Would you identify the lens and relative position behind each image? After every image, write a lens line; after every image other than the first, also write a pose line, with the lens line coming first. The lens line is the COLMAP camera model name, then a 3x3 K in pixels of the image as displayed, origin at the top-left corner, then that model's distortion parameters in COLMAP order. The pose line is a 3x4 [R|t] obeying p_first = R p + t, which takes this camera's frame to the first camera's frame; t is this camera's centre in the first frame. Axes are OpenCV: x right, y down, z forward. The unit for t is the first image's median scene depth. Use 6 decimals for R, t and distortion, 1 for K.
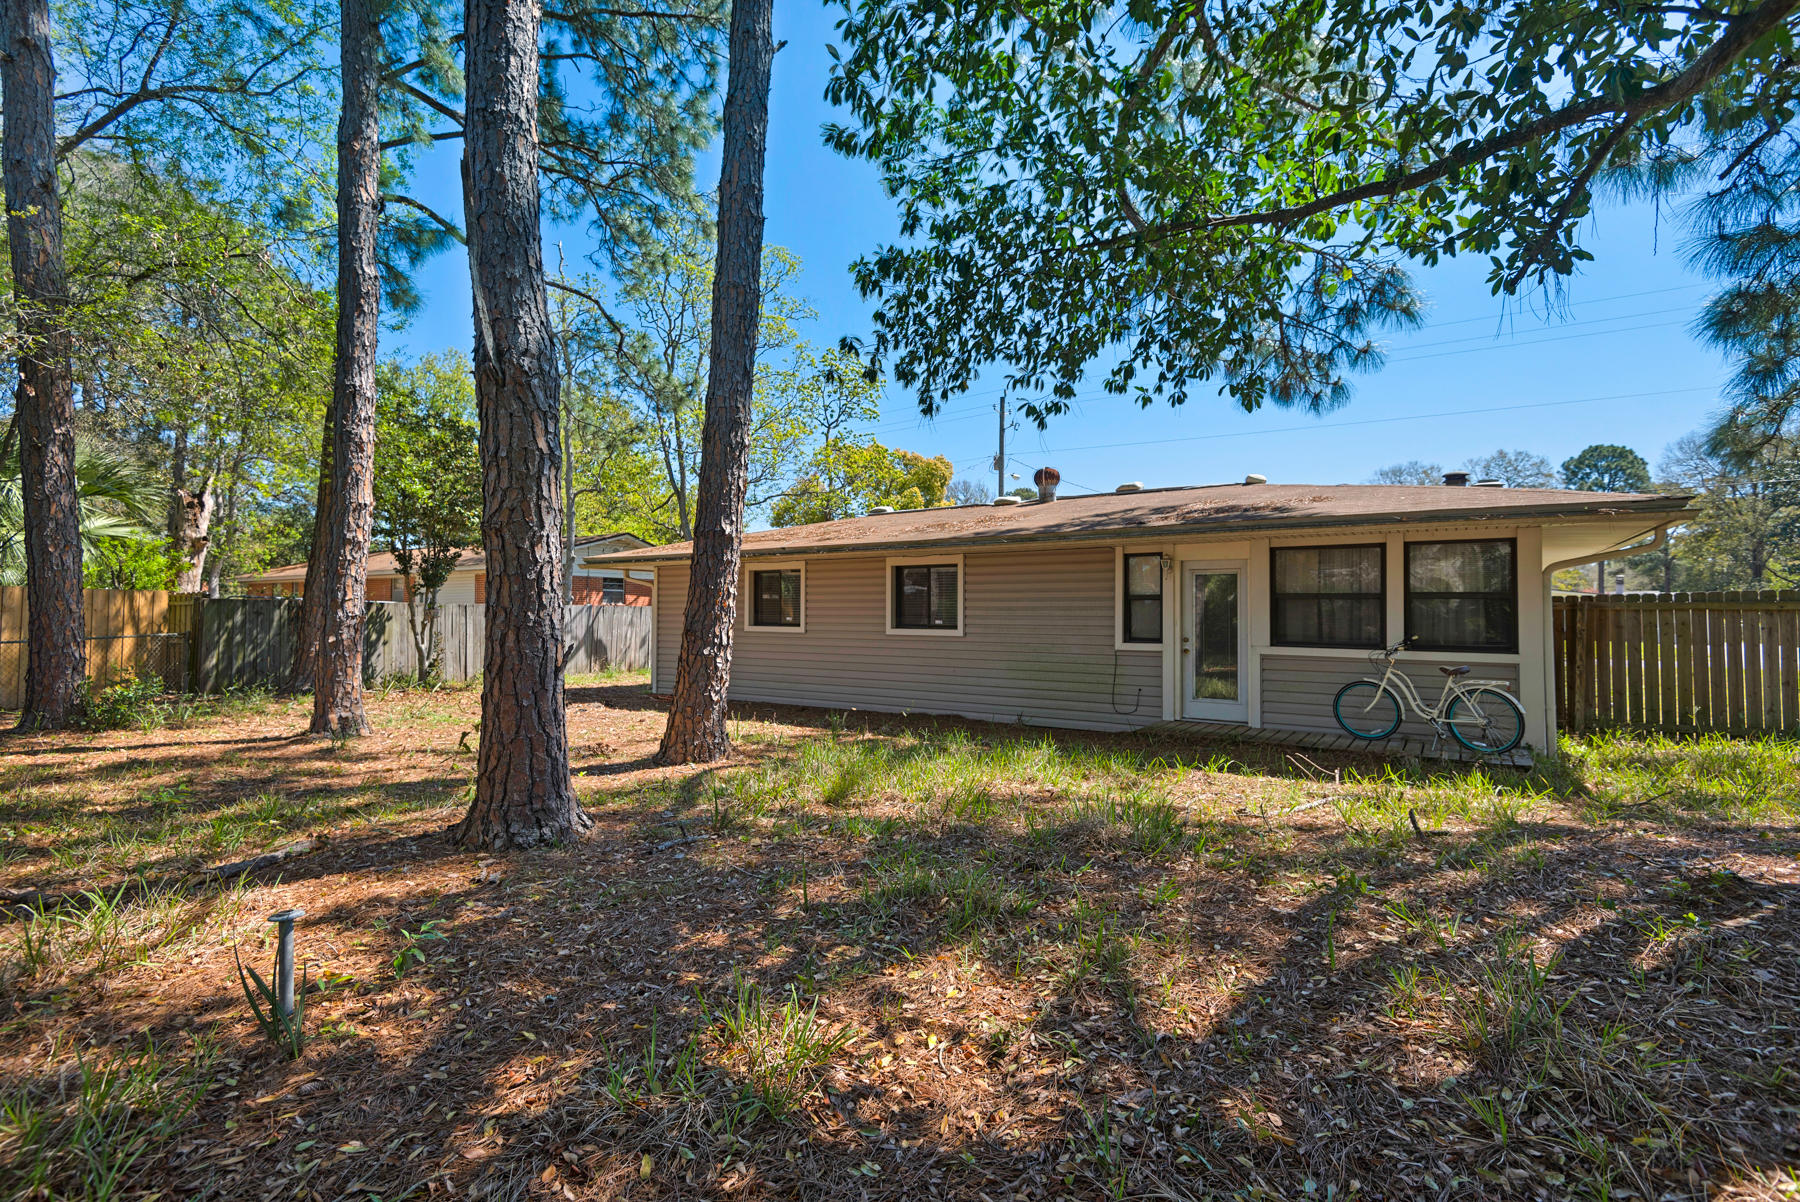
lens RADIAL K [[812.9, 0, 900.0], [0, 812.9, 601.0], [0, 0, 1]] dist [0.001515, -0.000862]
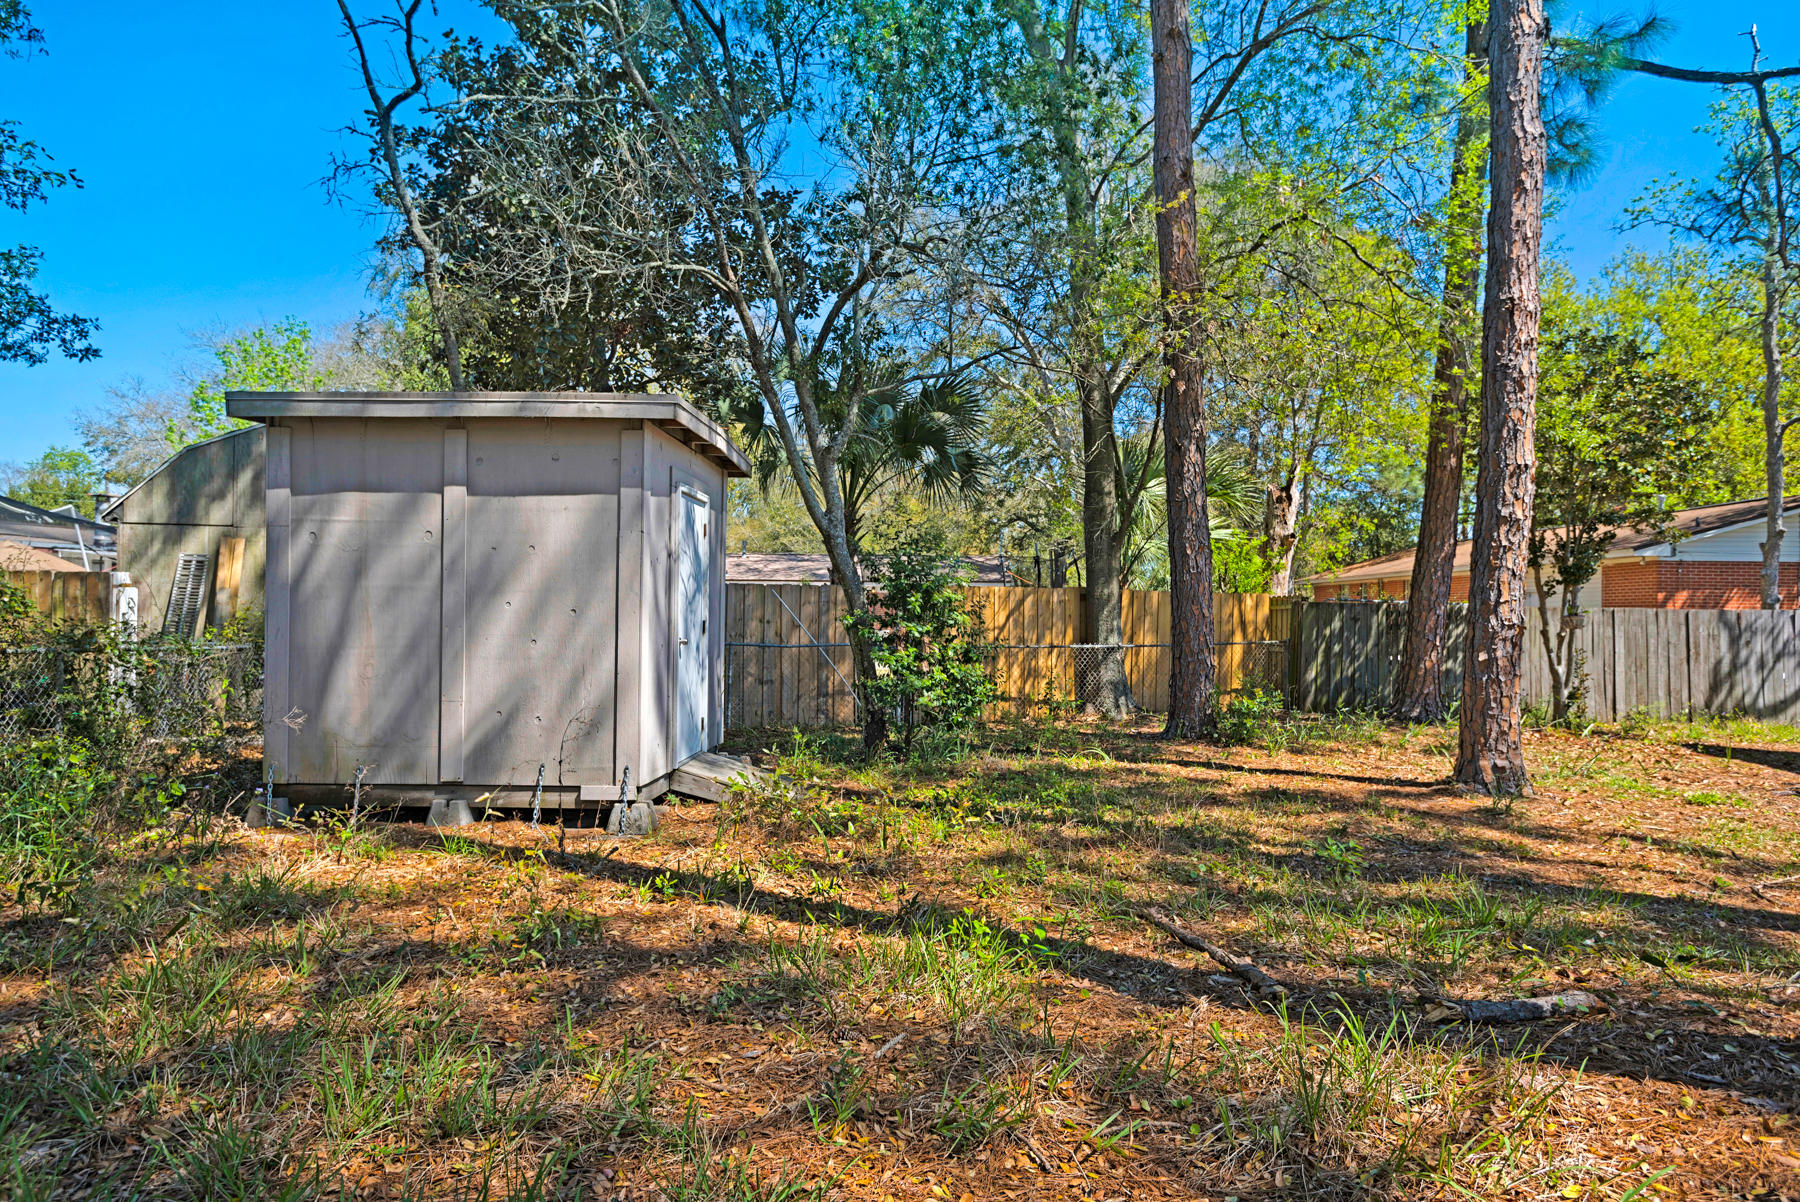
lens RADIAL K [[1060.3, 0, 900.0], [0, 1060.3, 601.0], [0, 0, 1]] dist [0.000996, 0.000116]
pose [[0.506651, -0.005981, -0.862130, -0.143507], [0.002883, 0.999982, -0.005243, 0.001037], [0.862146, 0.000171, 0.506659, 0.072388]]
